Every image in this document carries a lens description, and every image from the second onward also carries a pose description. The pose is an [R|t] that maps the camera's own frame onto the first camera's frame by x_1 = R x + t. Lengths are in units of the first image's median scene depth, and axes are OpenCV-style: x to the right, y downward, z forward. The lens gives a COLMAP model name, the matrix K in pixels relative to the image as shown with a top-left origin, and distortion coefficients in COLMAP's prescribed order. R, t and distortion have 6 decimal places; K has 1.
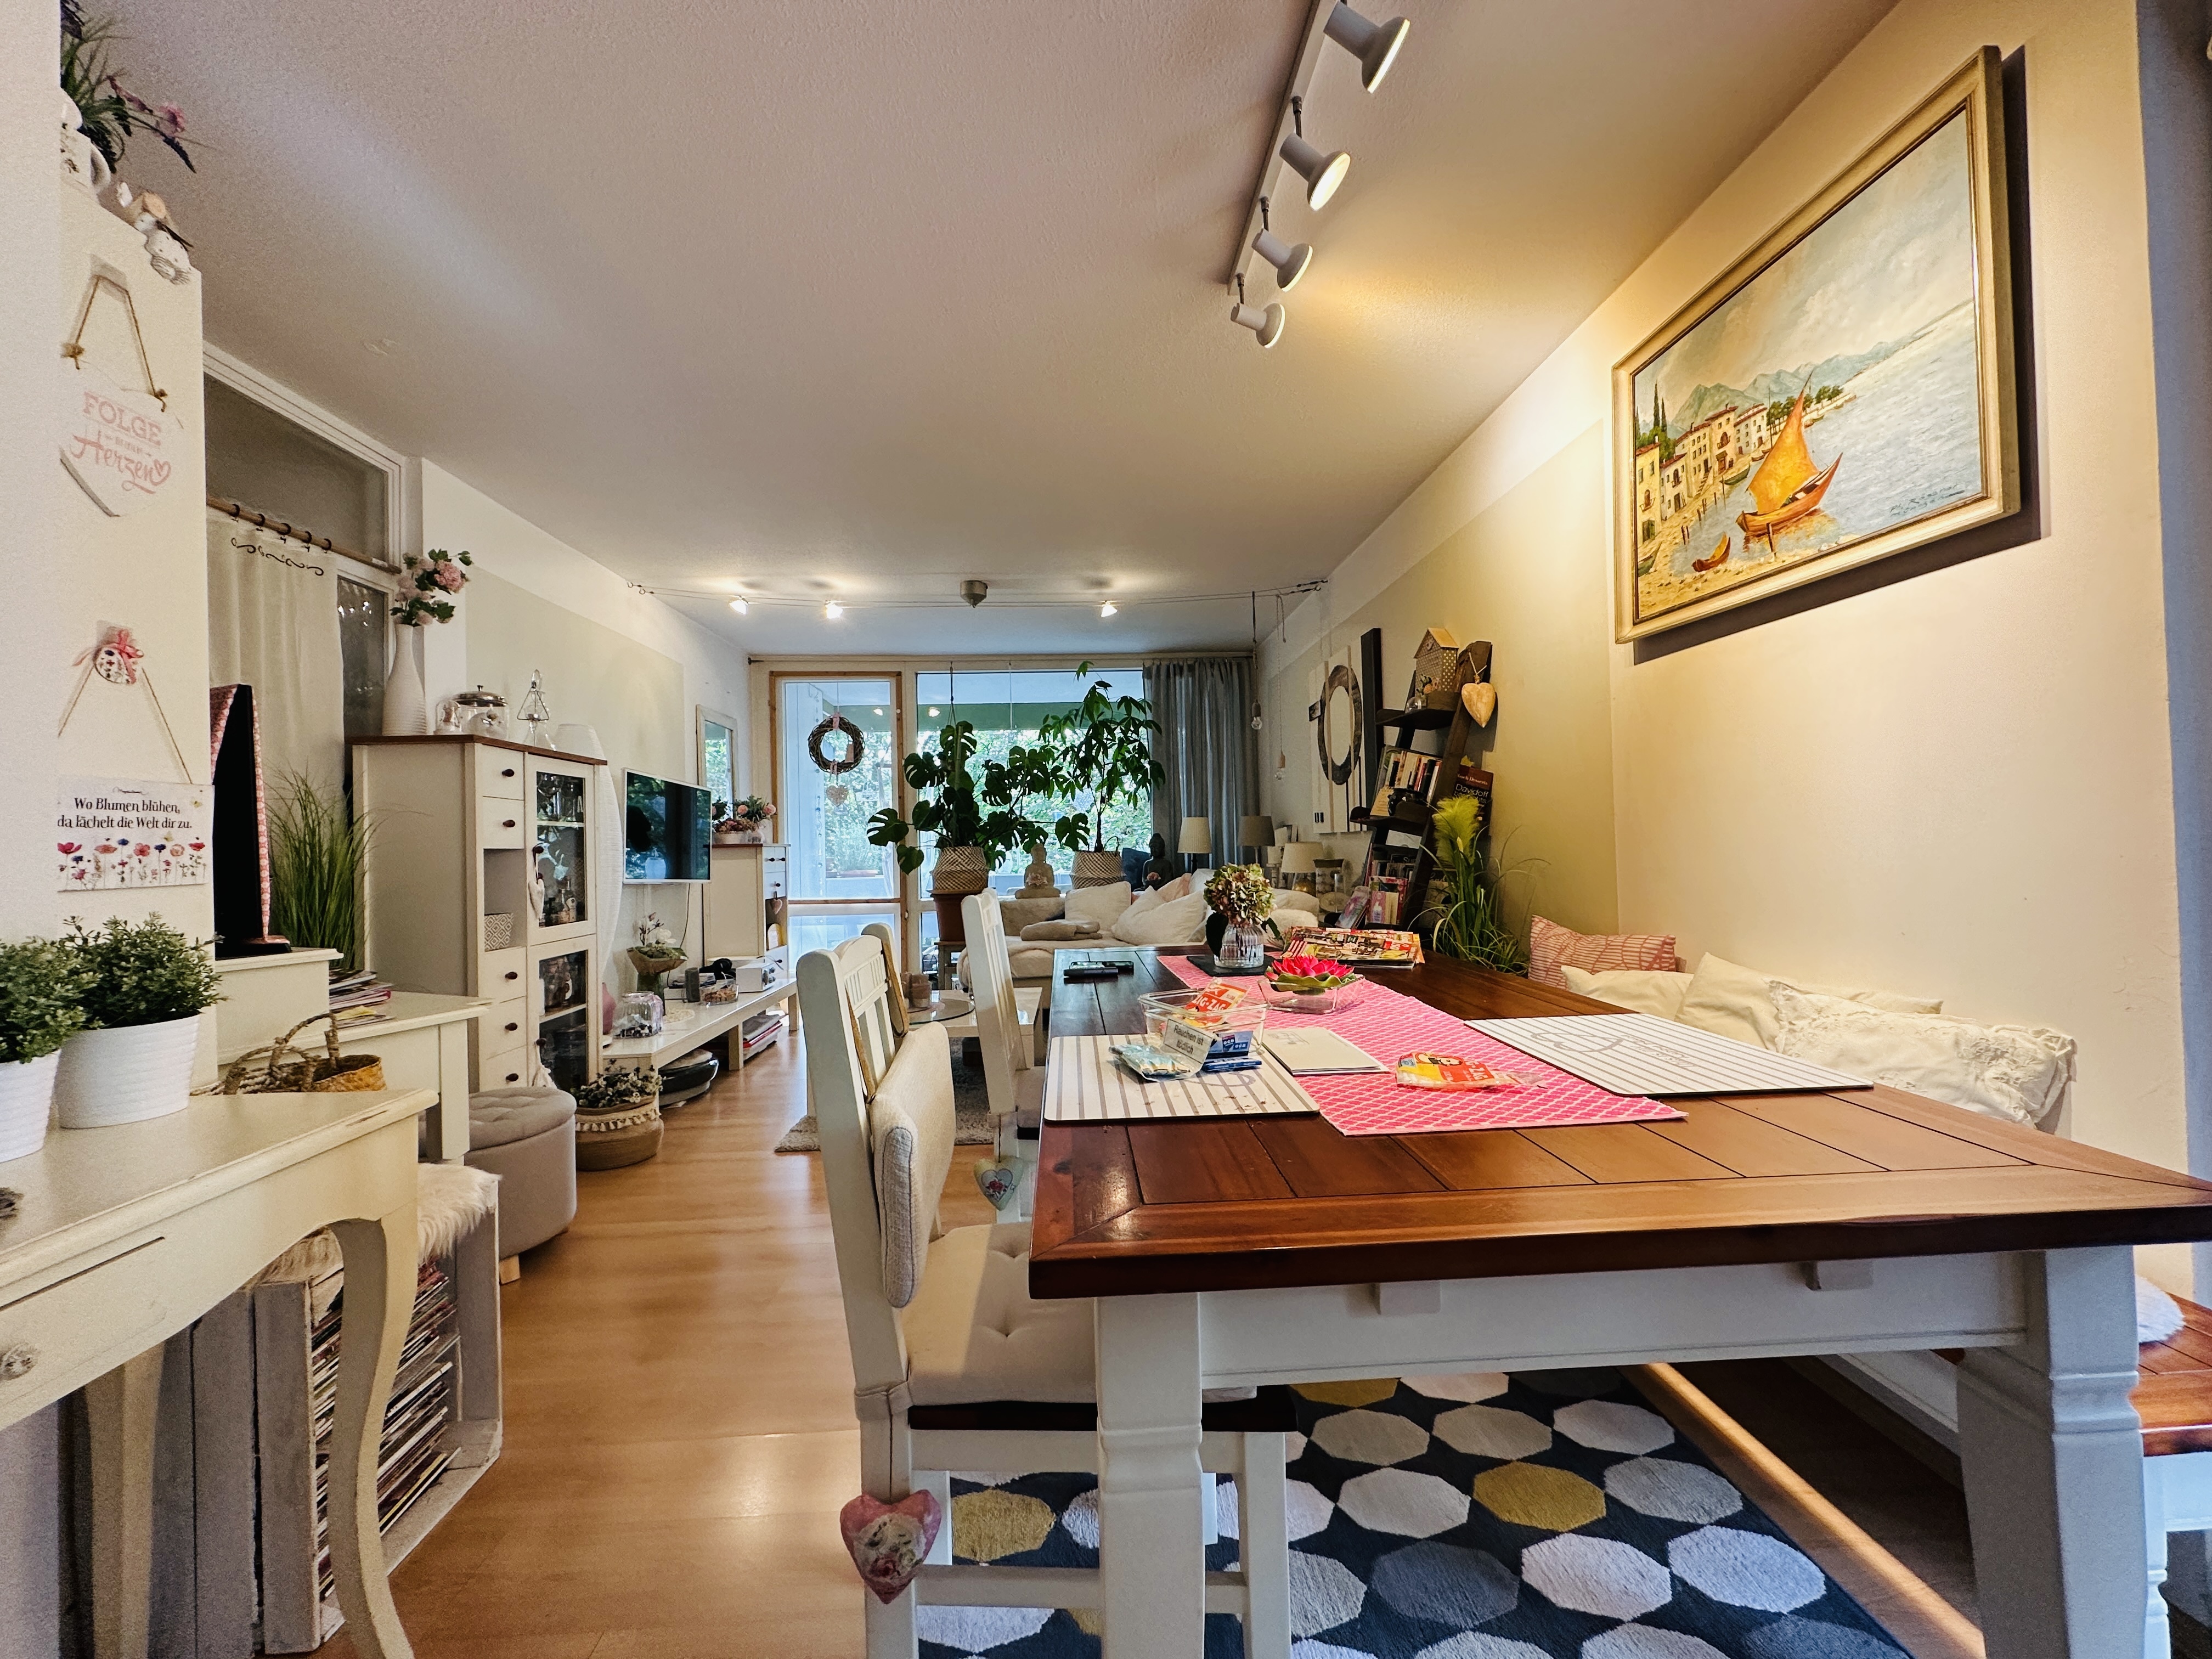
lens RADIAL K [[879.5, 0, 1106.0], [0, 879.5, 829.5], [0, 0, 1]] dist [-0.003220, 0.000094]
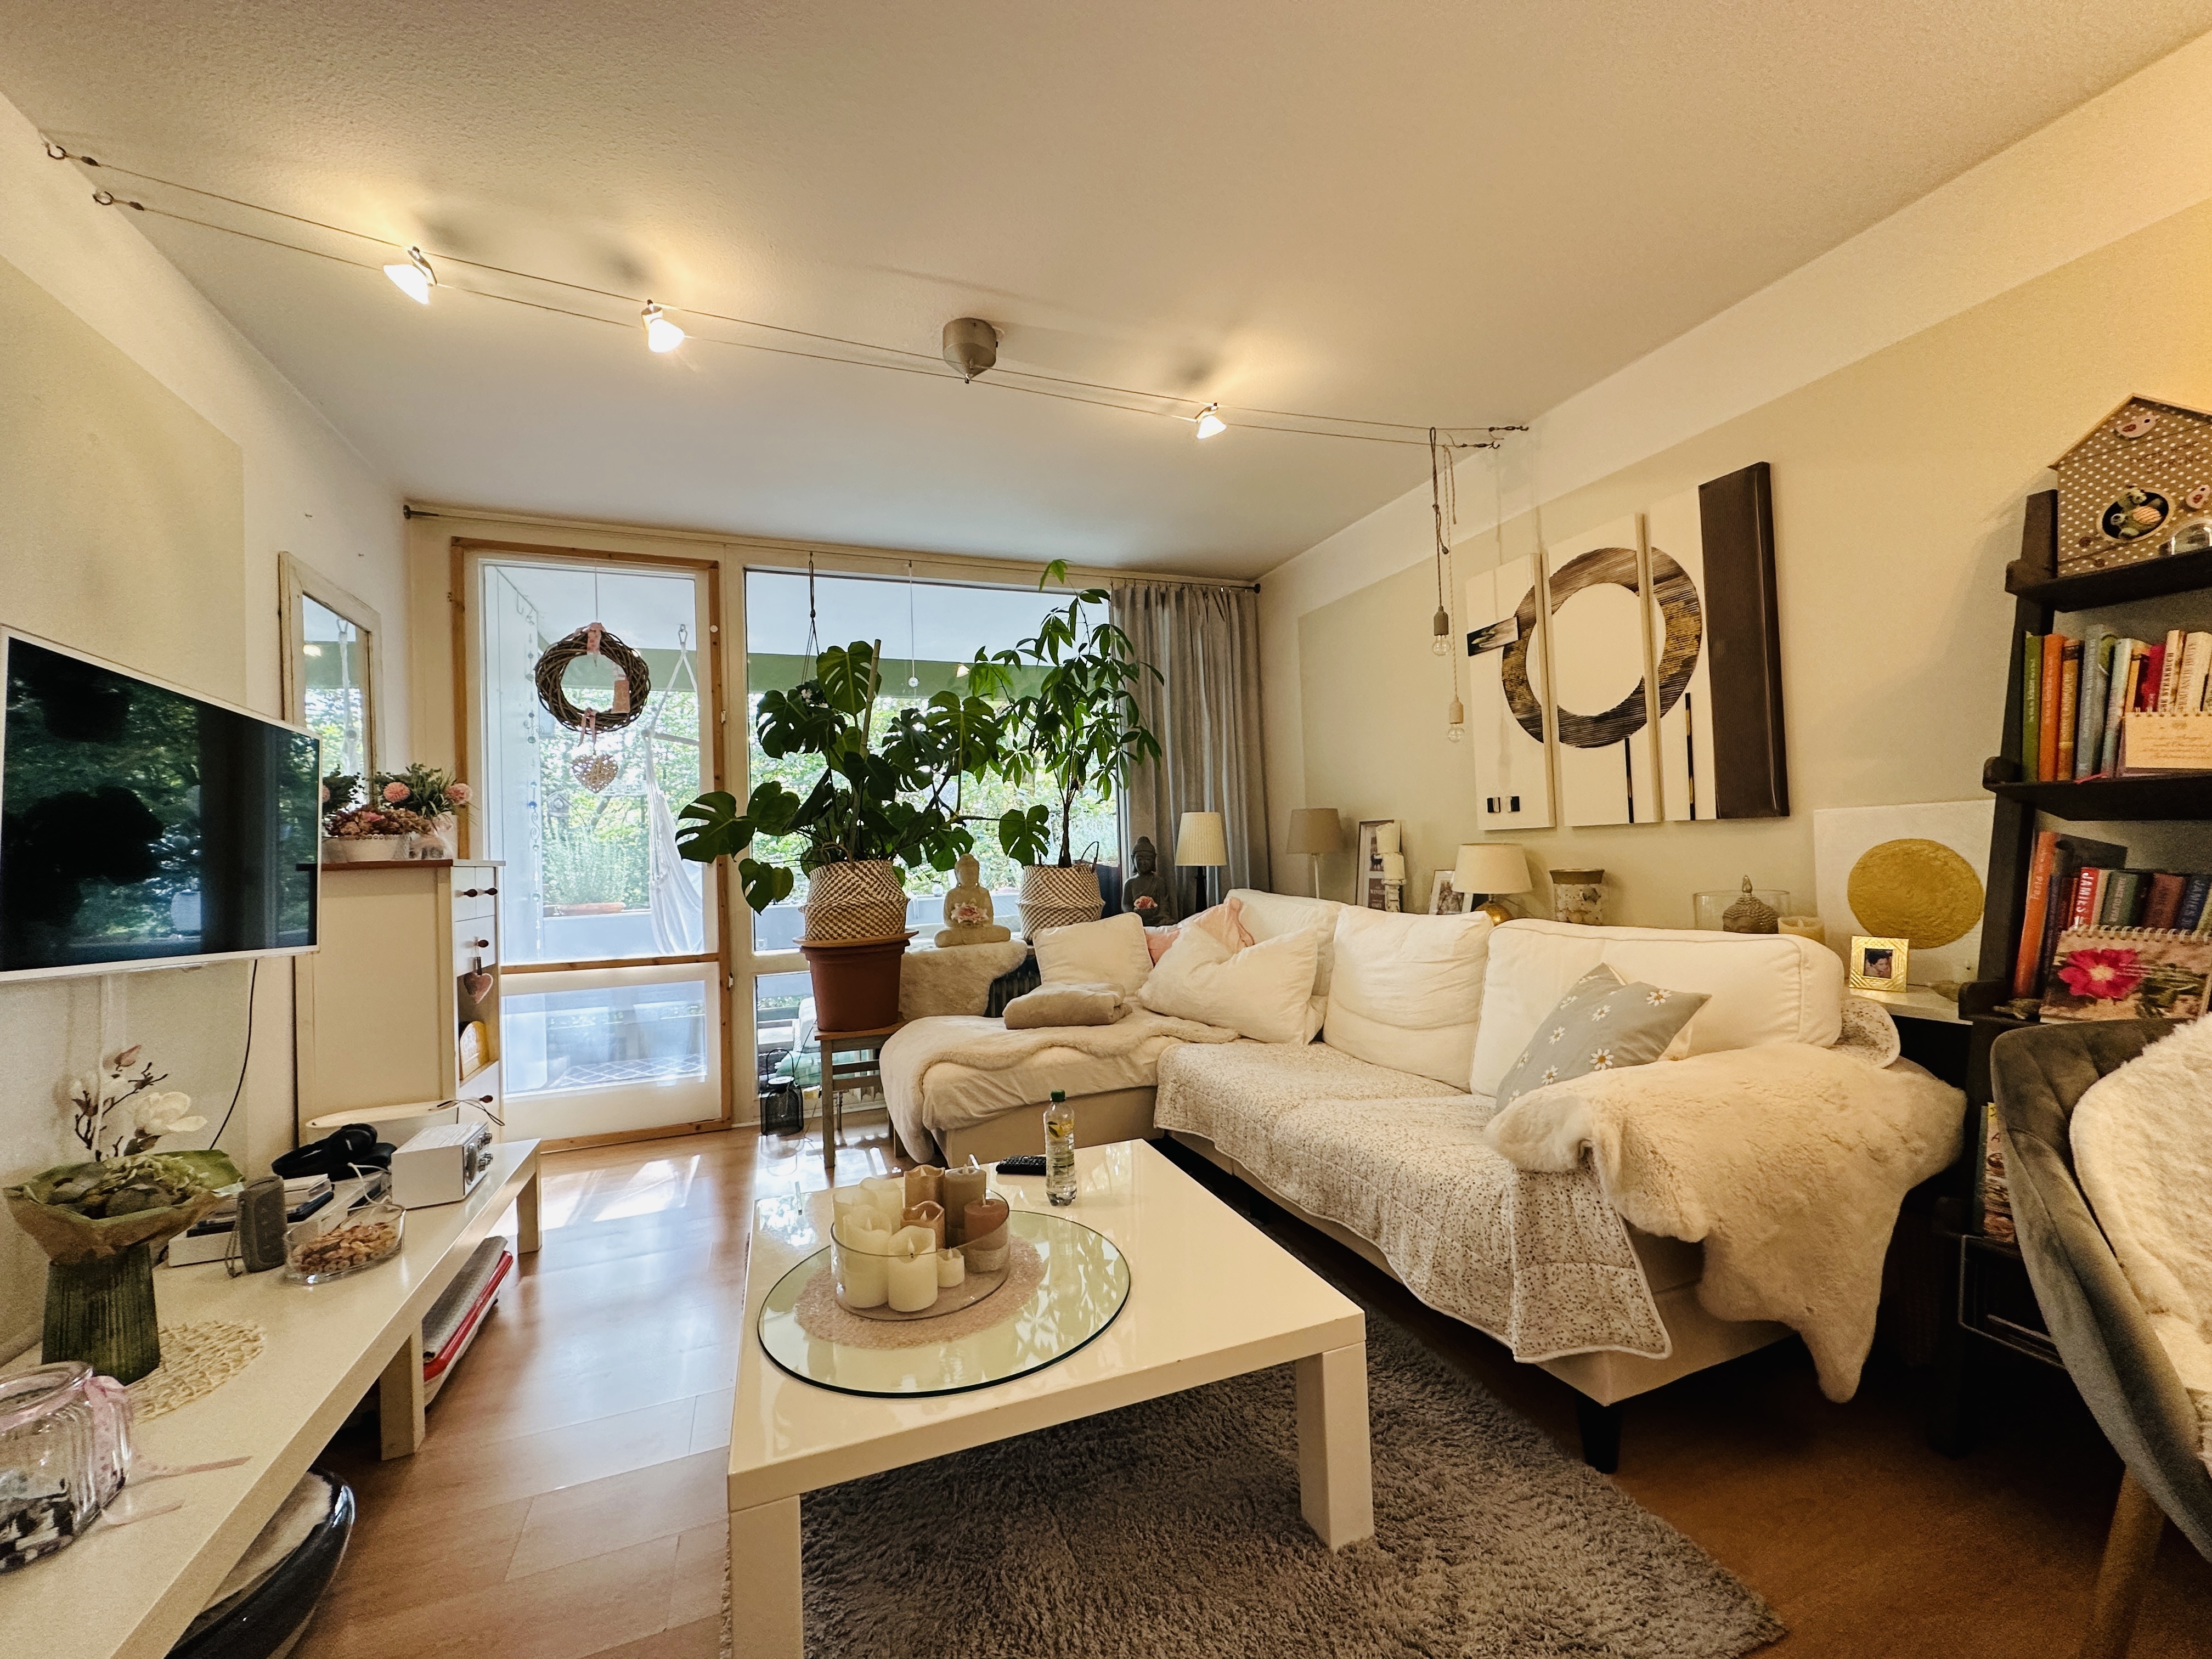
lens RADIAL K [[879.5, 0, 1106.0], [0, 879.5, 829.5], [0, 0, 1]] dist [-0.003220, 0.000094]
pose [[0.950190, -0.003416, 0.311654, -0.183765], [0.008529, 0.999850, -0.015043, 0.008968], [-0.311556, 0.016952, 0.950077, 0.398923]]
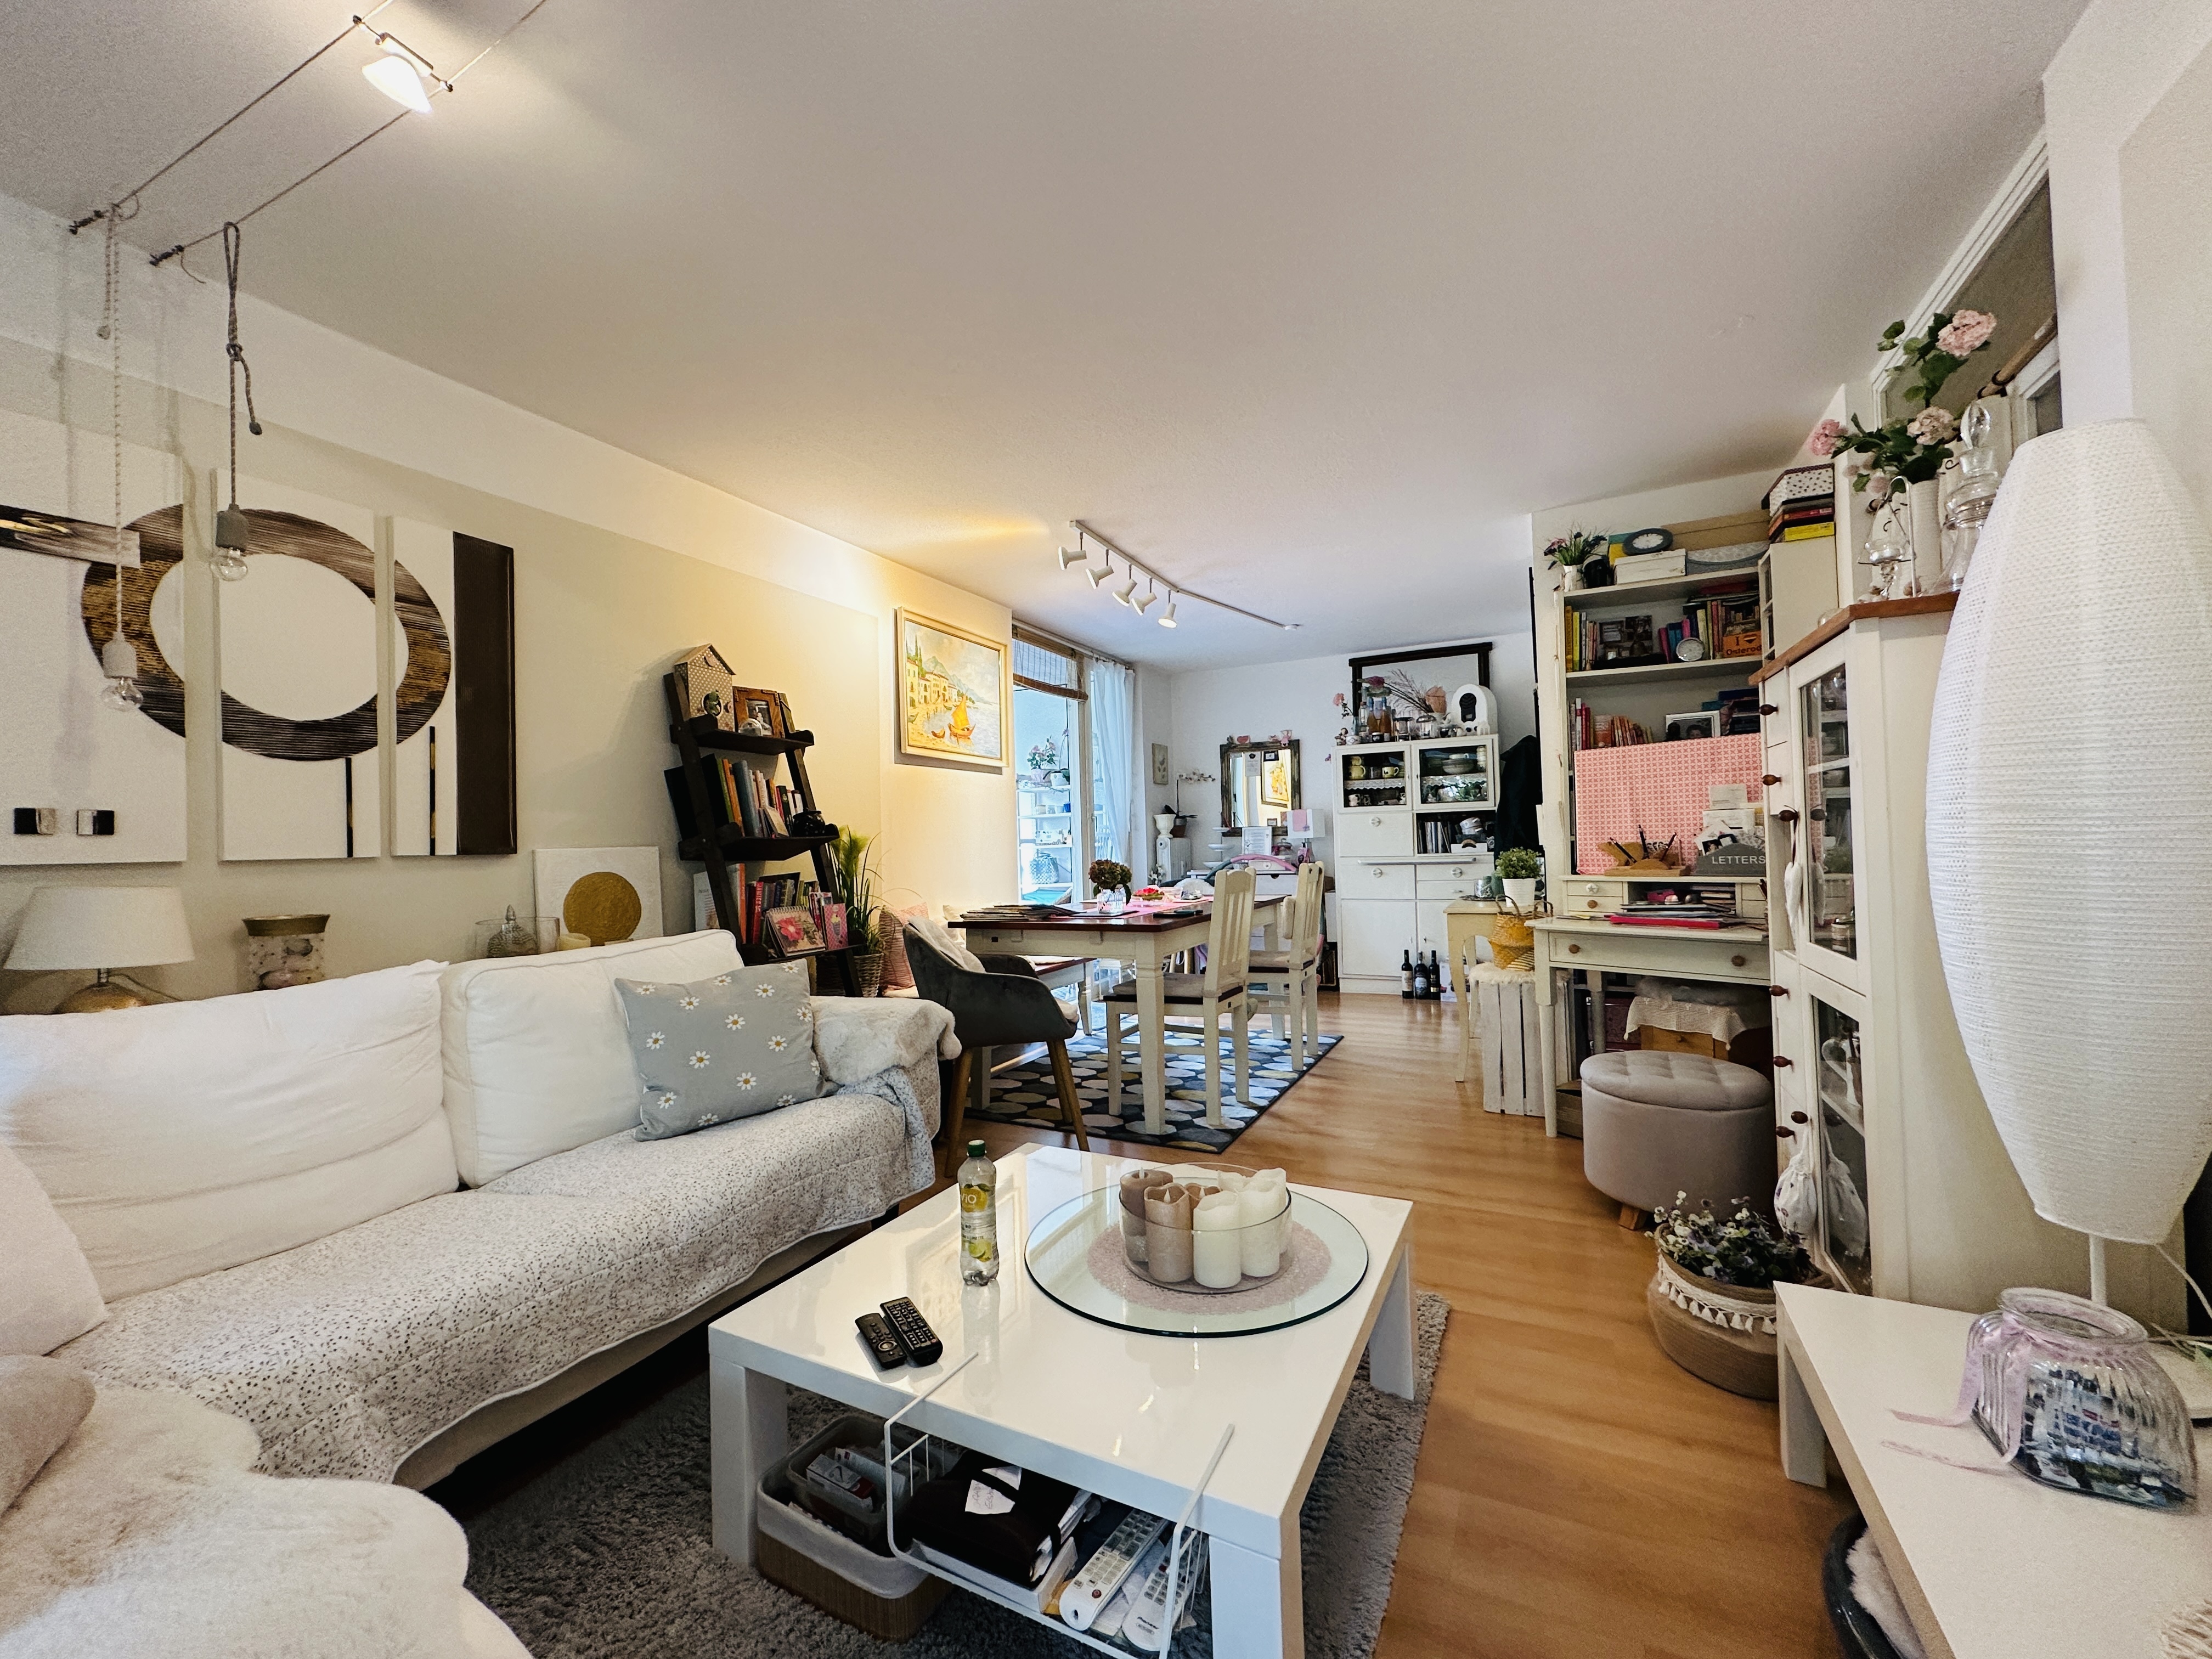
lens RADIAL K [[879.5, 0, 1106.0], [0, 879.5, 829.5], [0, 0, 1]] dist [-0.003220, 0.000094]
pose [[-0.867480, 0.064882, 0.493224, -0.262840], [0.047762, 0.997741, -0.047246, 0.022688], [-0.495175, -0.017428, -0.868619, 0.903180]]
